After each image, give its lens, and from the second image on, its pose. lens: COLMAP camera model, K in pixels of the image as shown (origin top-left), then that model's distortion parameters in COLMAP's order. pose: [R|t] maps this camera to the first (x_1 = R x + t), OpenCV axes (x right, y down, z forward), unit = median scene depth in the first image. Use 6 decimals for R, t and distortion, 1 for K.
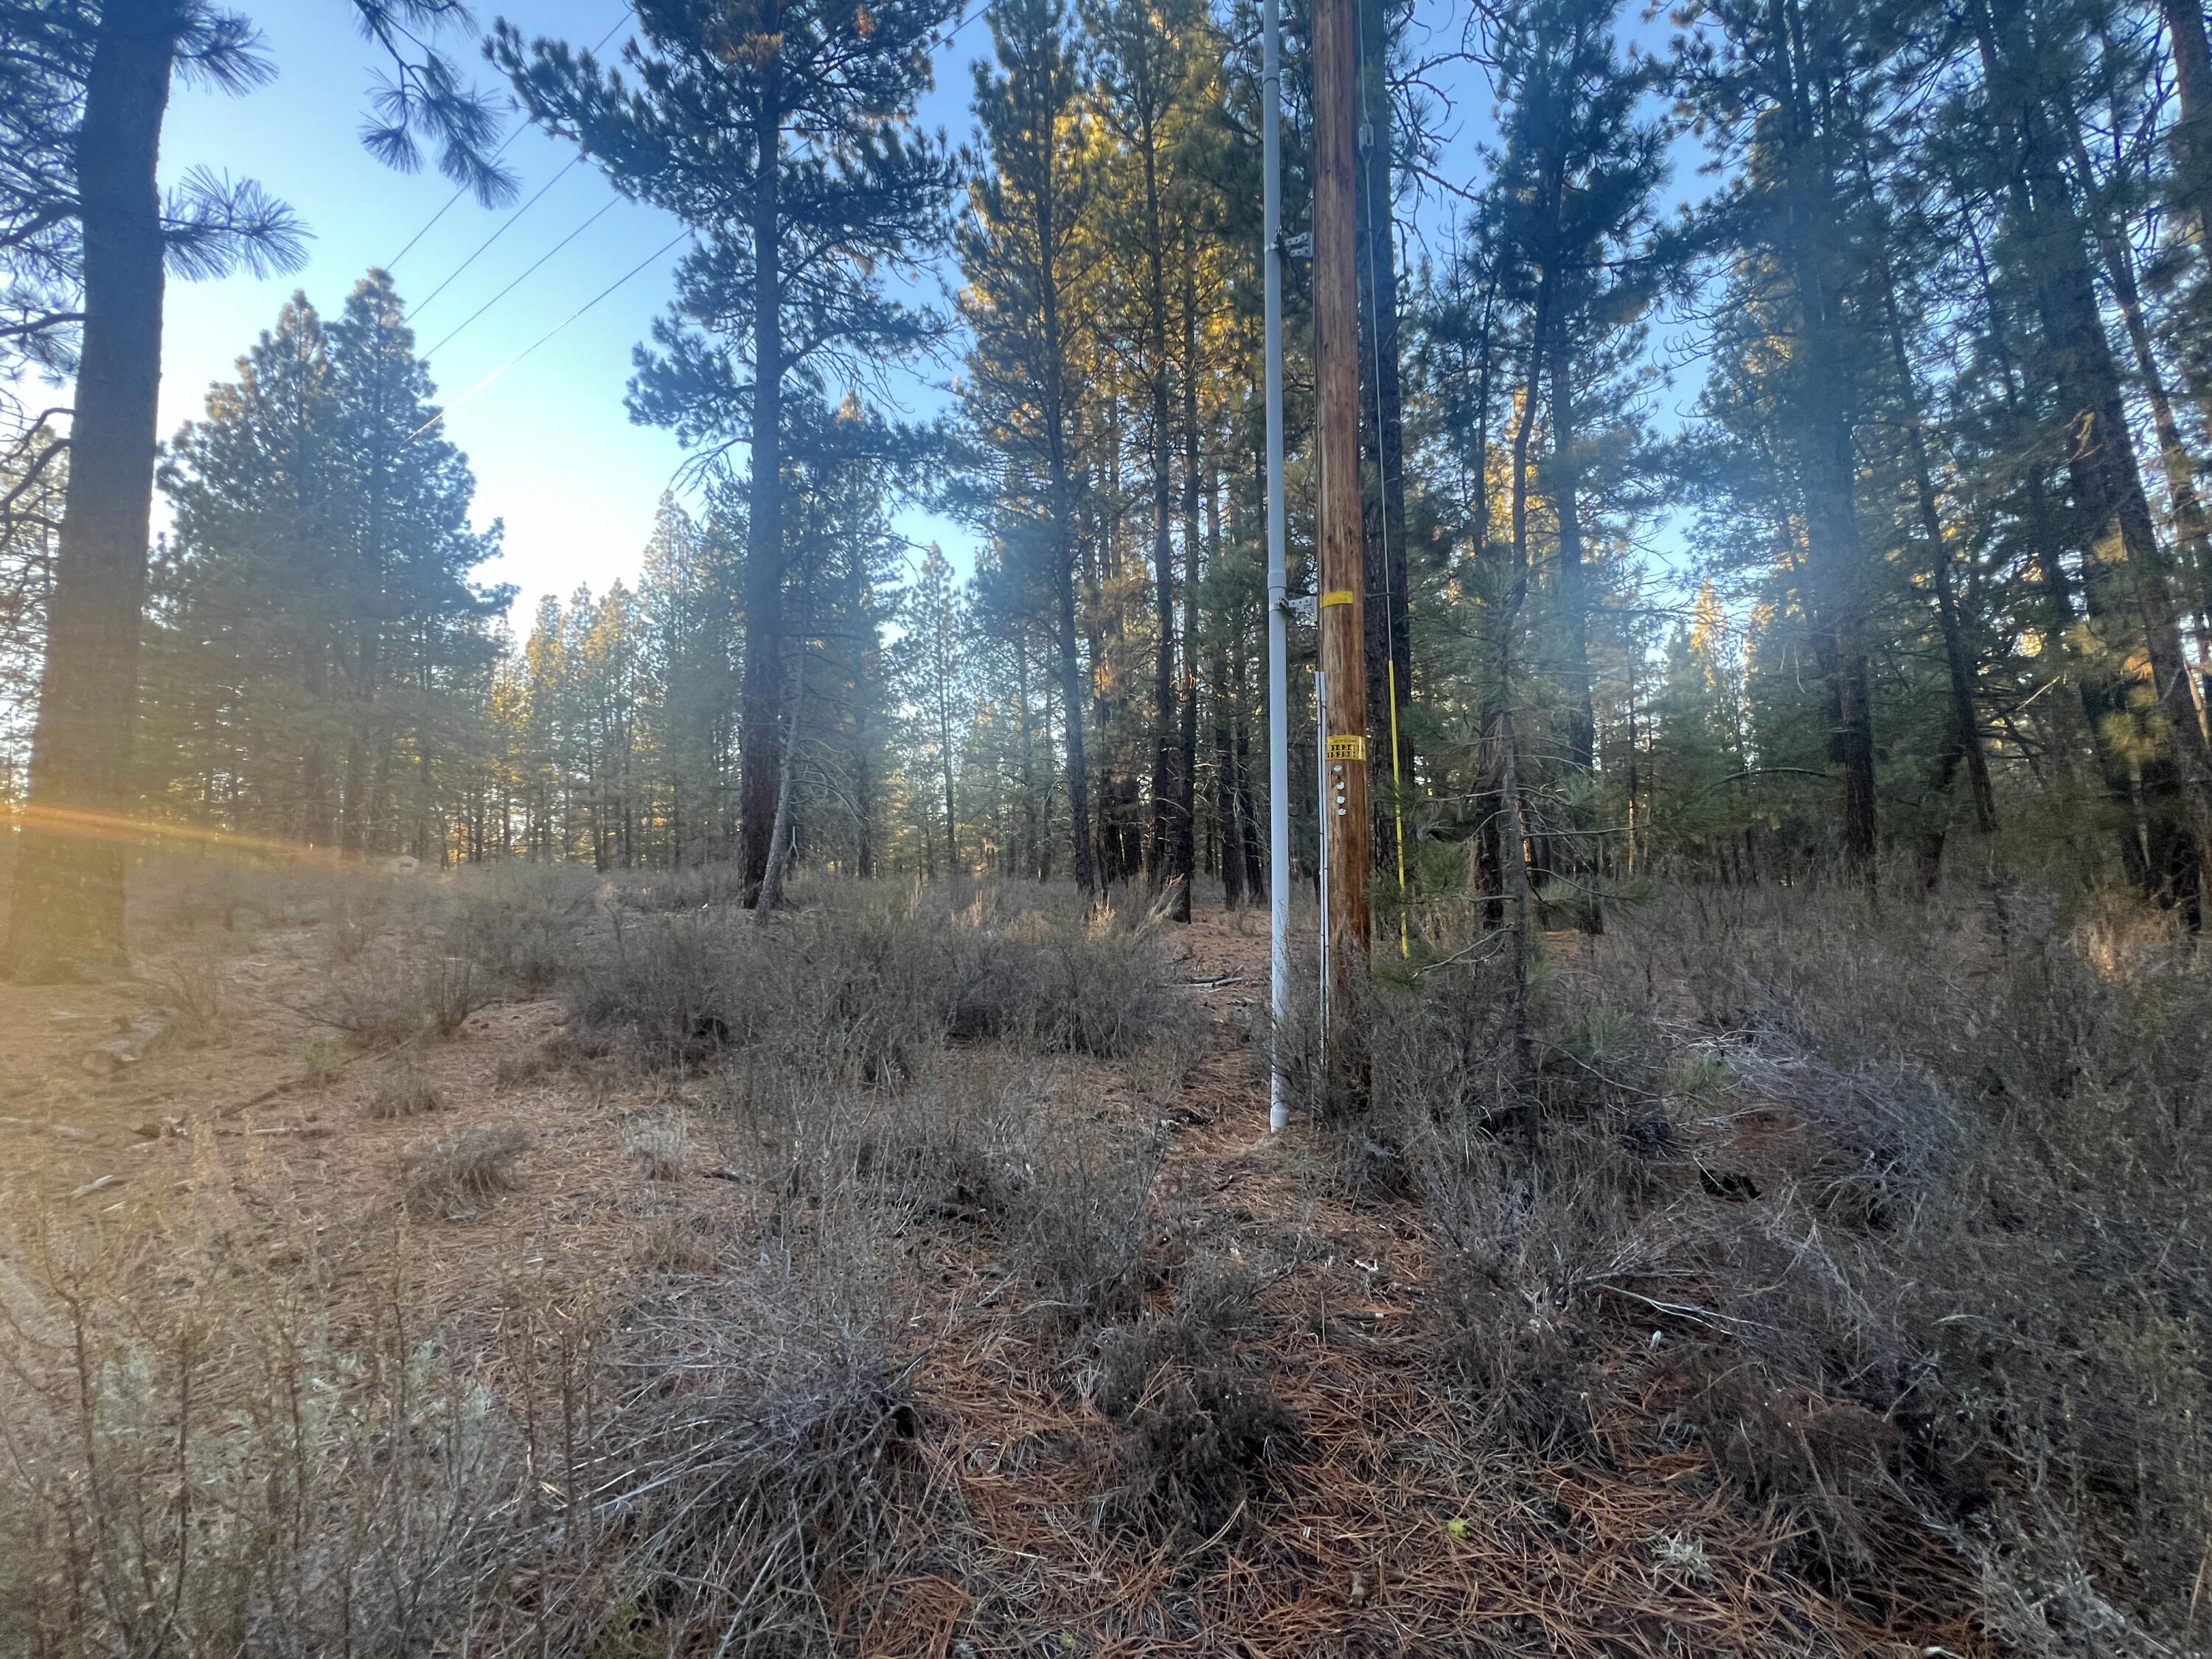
lens RADIAL K [[894.6, 0, 1100.2], [0, 894.6, 828.1], [0, 0, 1]] dist [-0.001361, 0.000124]
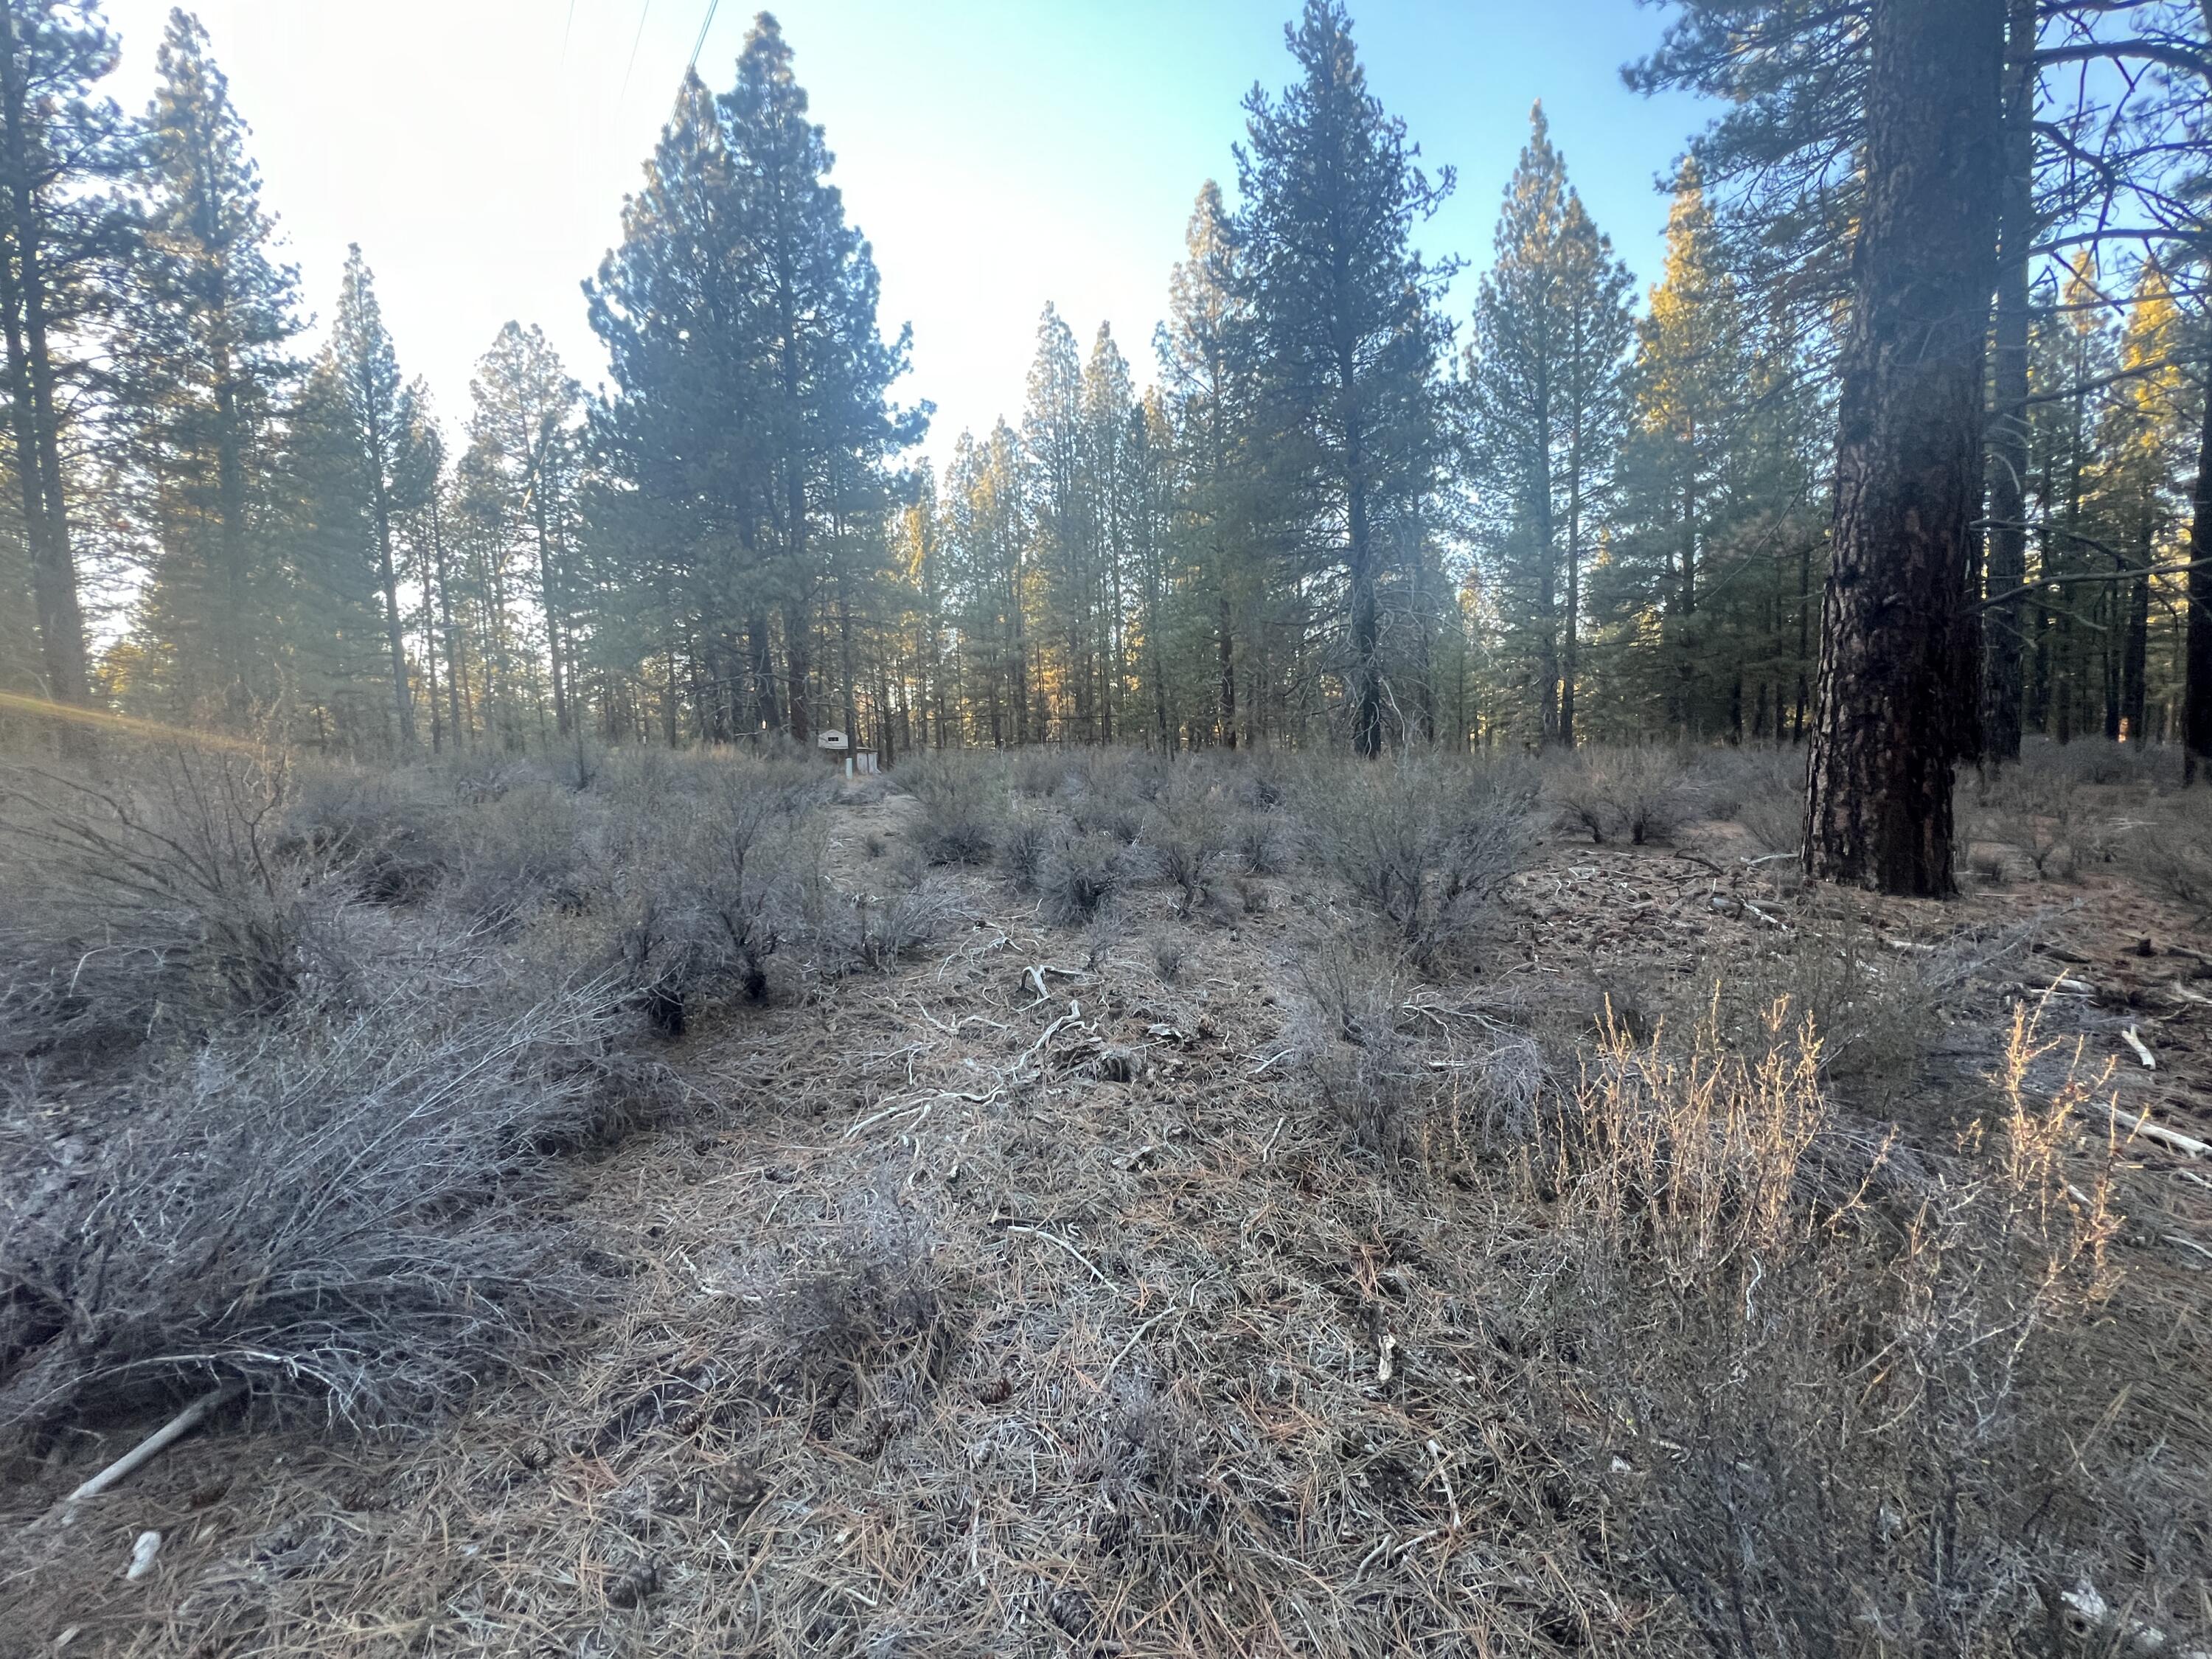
lens RADIAL K [[887.4, 0, 1096.3], [0, 887.4, 829.3], [0, 0, 1]] dist [0.001383, 0.000442]
pose [[0.940625, 0.023415, -0.338640, -0.224077], [0.030305, 0.987842, 0.152480, -0.000136], [0.338093, -0.153689, 0.928479, 0.226556]]
